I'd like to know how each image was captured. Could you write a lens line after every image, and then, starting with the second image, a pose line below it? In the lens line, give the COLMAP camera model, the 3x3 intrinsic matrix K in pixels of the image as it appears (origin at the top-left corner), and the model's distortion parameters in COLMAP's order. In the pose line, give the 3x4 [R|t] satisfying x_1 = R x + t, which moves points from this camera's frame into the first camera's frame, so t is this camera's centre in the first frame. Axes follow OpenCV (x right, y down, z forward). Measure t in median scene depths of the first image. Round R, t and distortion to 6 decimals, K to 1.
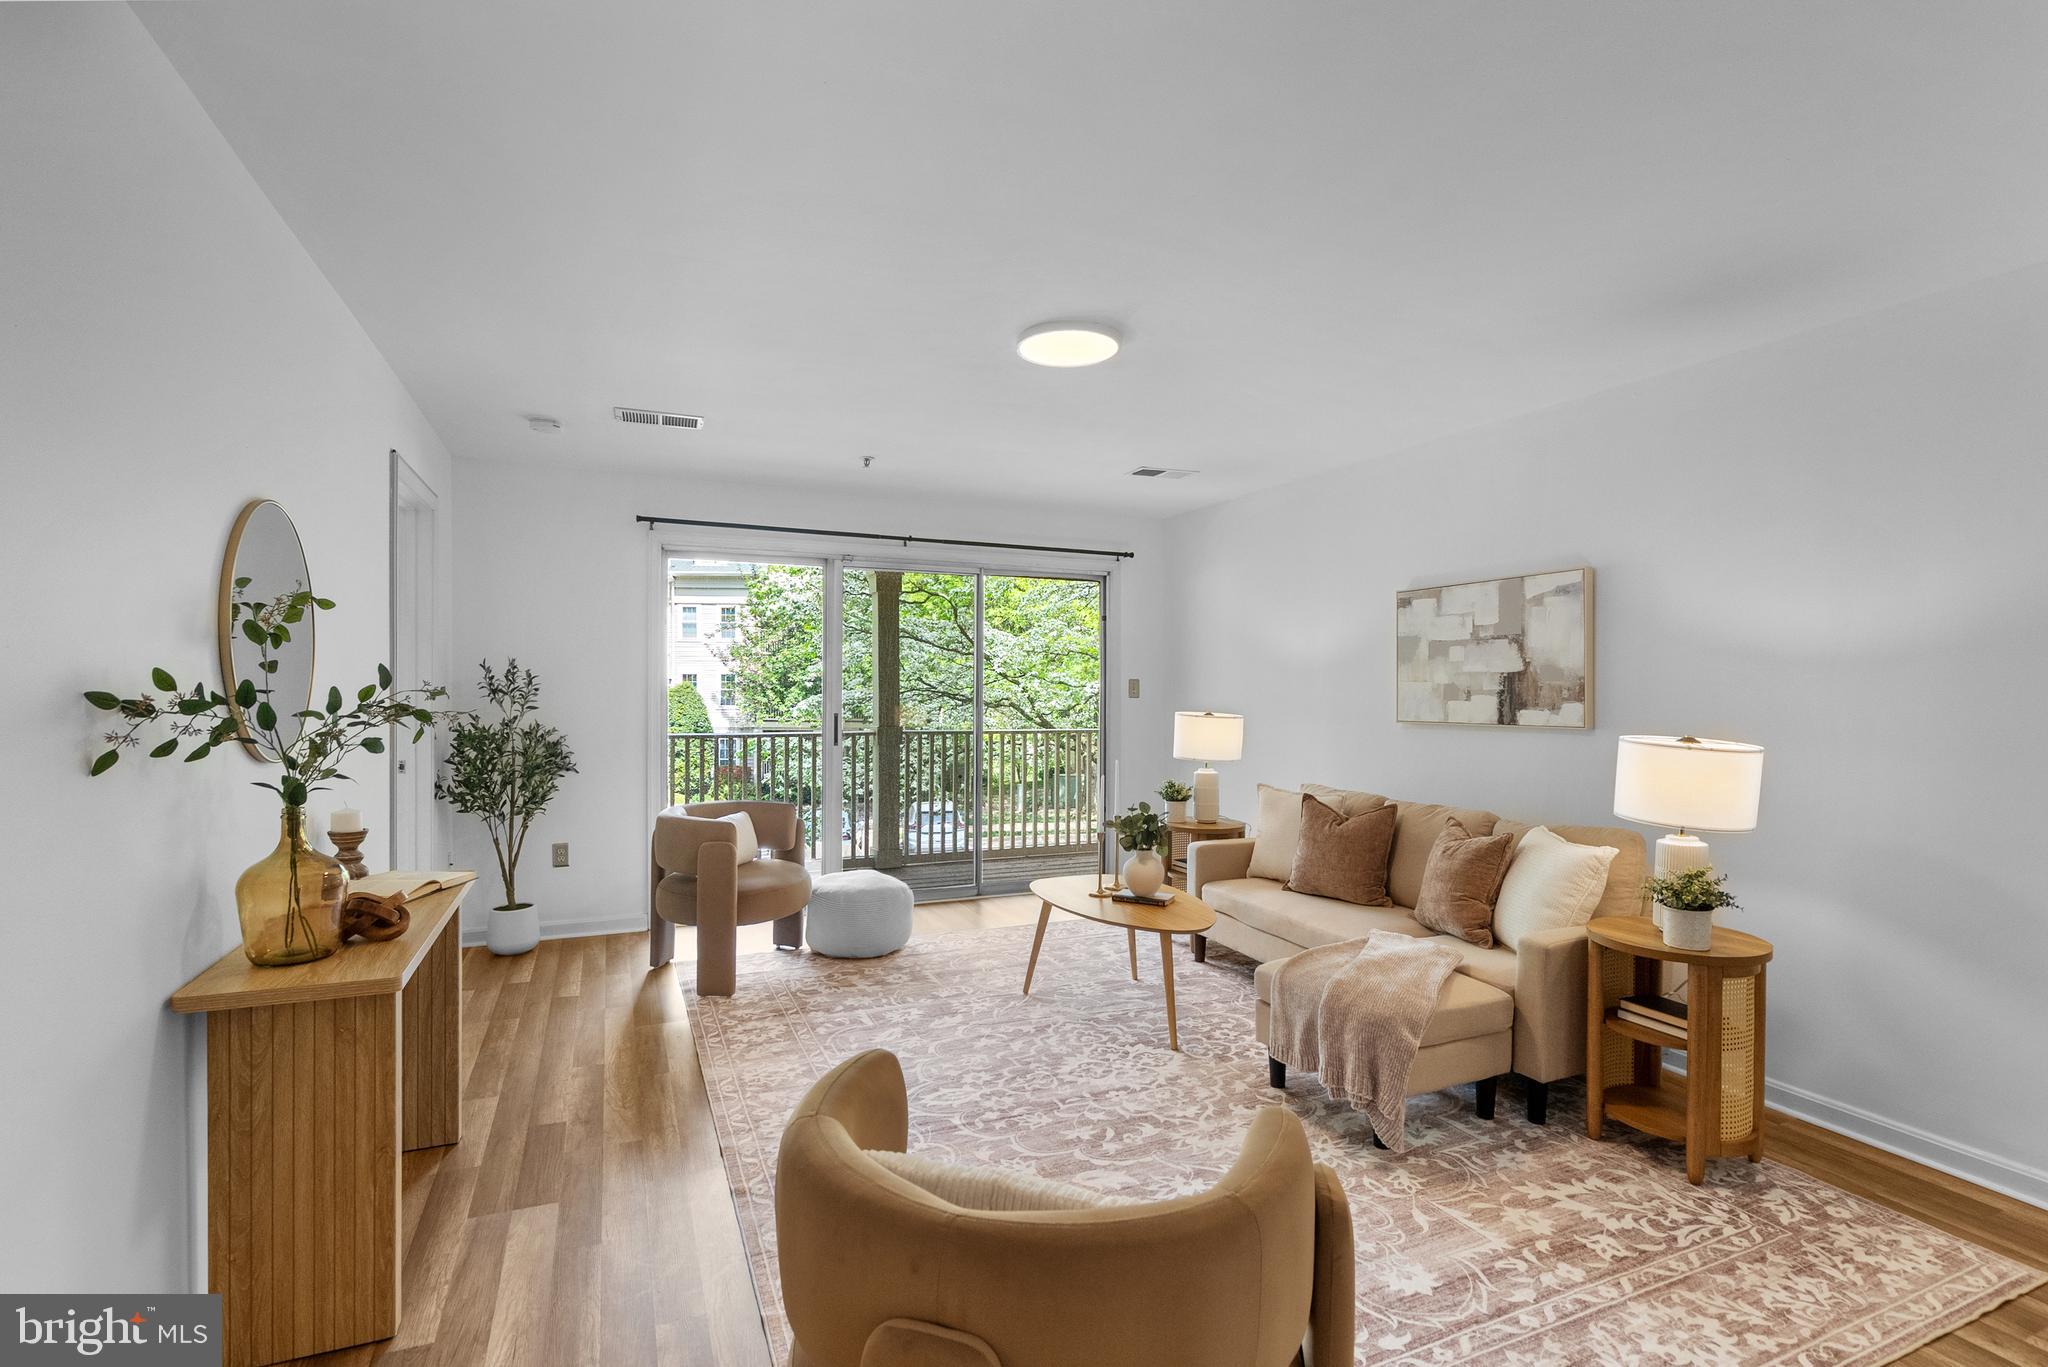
lens RADIAL K [[943.7, 0, 1009.7], [0, 943.7, 691.9], [0, 0, 1]] dist [-0.001291, 0.000344]
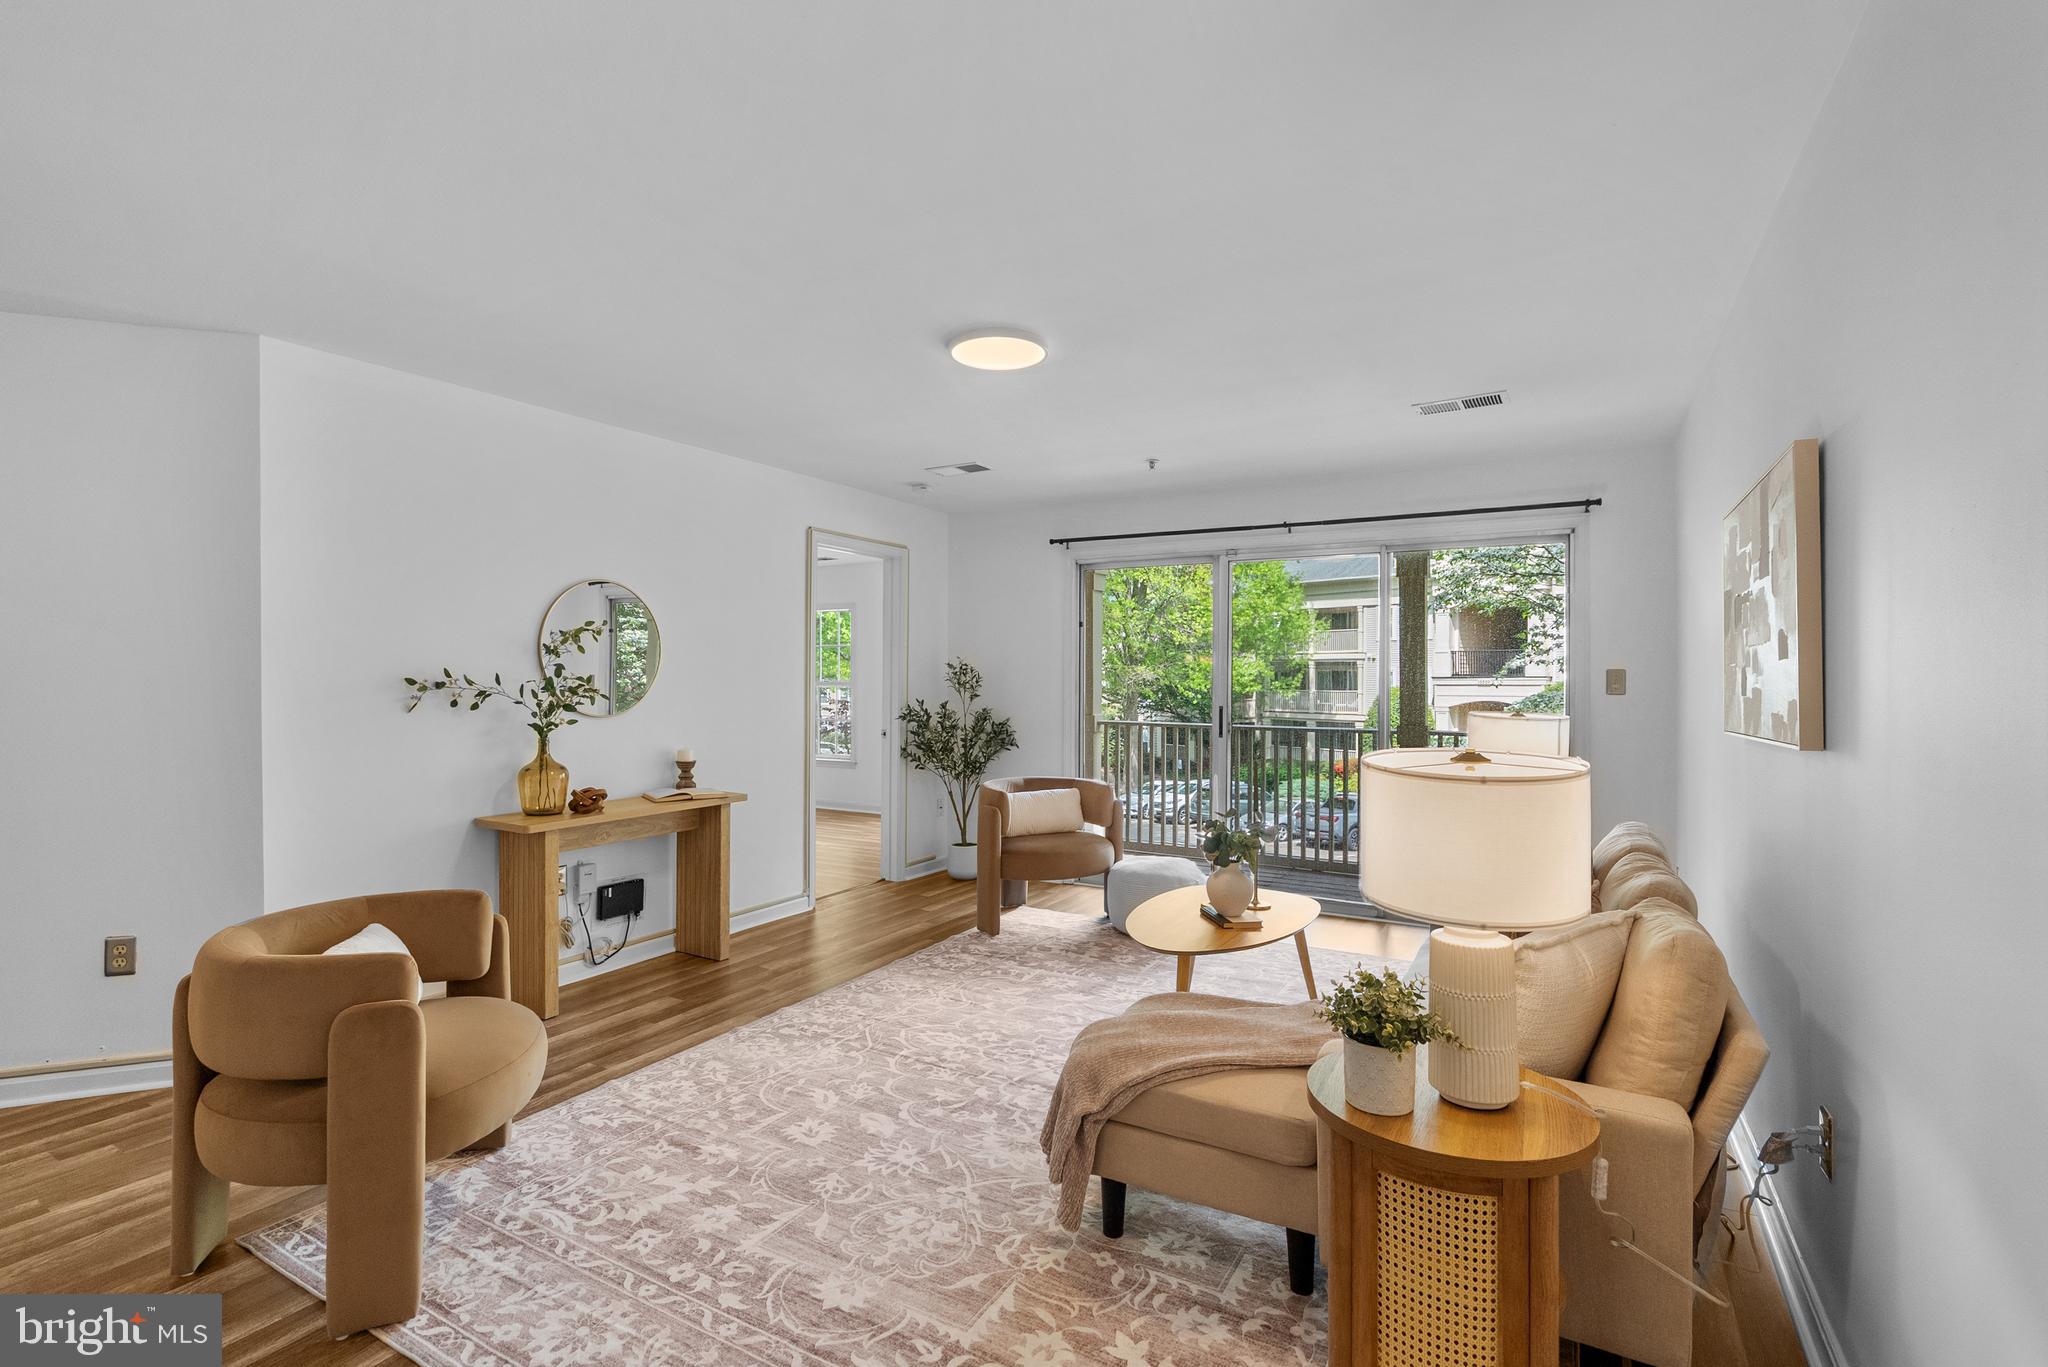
lens RADIAL K [[942.8, 0, 1015.2], [0, 942.8, 676.2], [0, 0, 1]] dist [-0.002396, 0.000706]
pose [[0.594293, -0.005748, -0.804228, 0.735366], [-0.006708, 0.999904, -0.012104, 0.005933], [0.804220, 0.012588, 0.594198, 0.321431]]
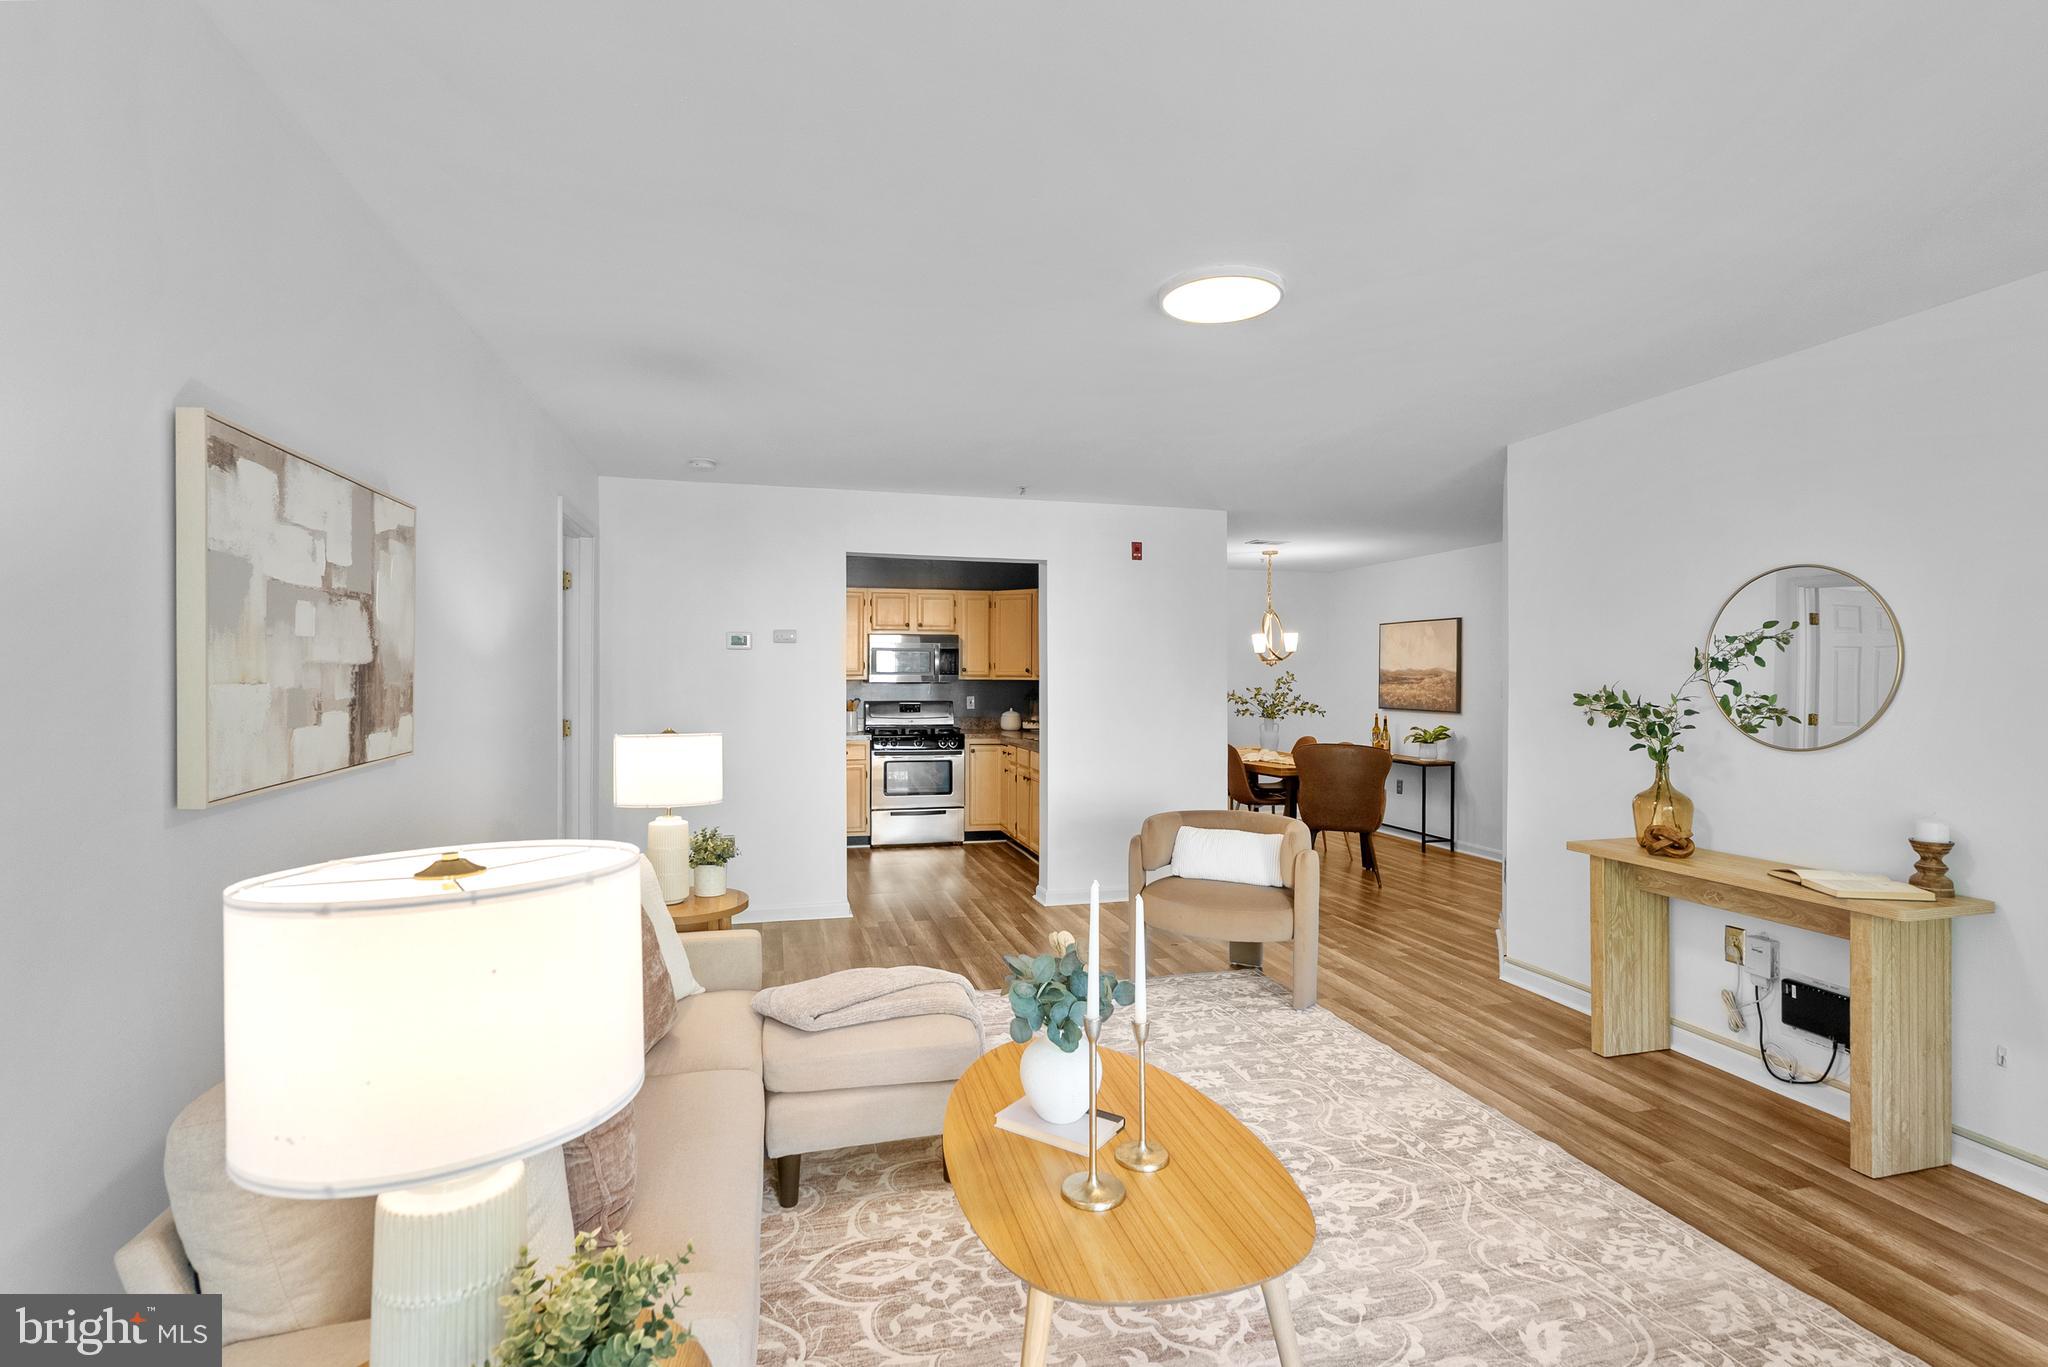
lens RADIAL K [[952.3, 0, 1022.3], [0, 952.3, 677.6], [0, 0, 1]] dist [-0.001451, 0.001131]
pose [[-0.989981, -0.009467, 0.140880, 0.093475], [-0.008230, 0.999922, 0.009357, -0.022130], [-0.140958, 0.008104, -0.989982, 1.517971]]
